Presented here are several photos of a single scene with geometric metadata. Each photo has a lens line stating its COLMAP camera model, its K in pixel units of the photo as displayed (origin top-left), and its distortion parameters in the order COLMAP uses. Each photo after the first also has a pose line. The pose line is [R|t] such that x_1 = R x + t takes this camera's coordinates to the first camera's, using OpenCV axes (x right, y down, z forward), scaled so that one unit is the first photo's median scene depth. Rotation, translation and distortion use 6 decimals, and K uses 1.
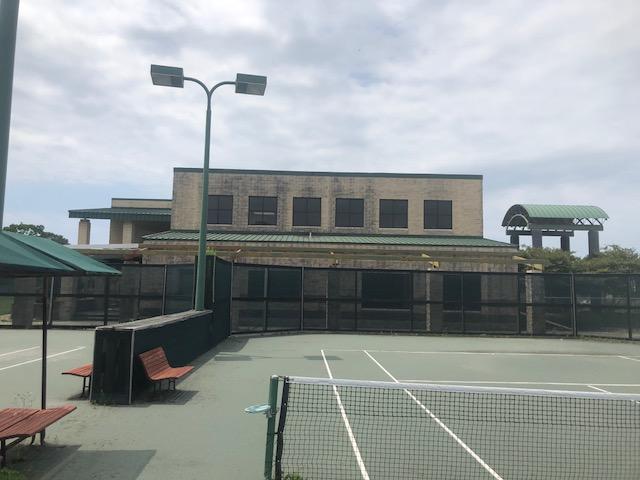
lens RADIAL K [[538.2, 0, 320.0], [0, 538.2, 240.0], [0, 0, 1]] dist [0.009570, 0.000723]
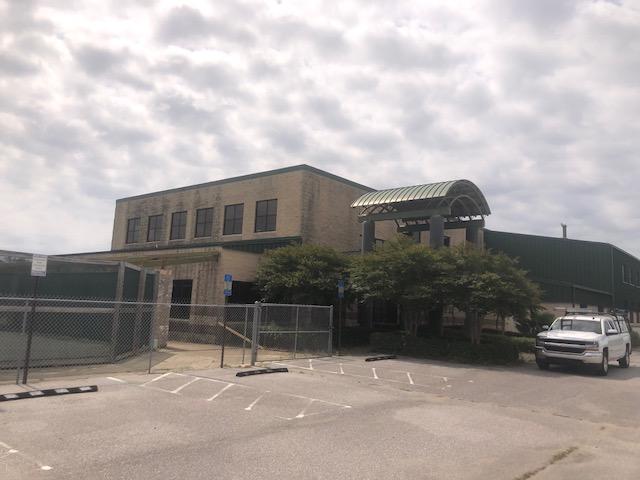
lens RADIAL K [[538.2, 0, 320.0], [0, 538.2, 240.0], [0, 0, 1]] dist [0.009570, 0.000723]
pose [[0.760934, -0.072534, -0.644762, 0.856293], [0.035072, 0.996877, -0.070754, 0.058936], [0.647881, 0.031226, 0.761101, 0.381267]]
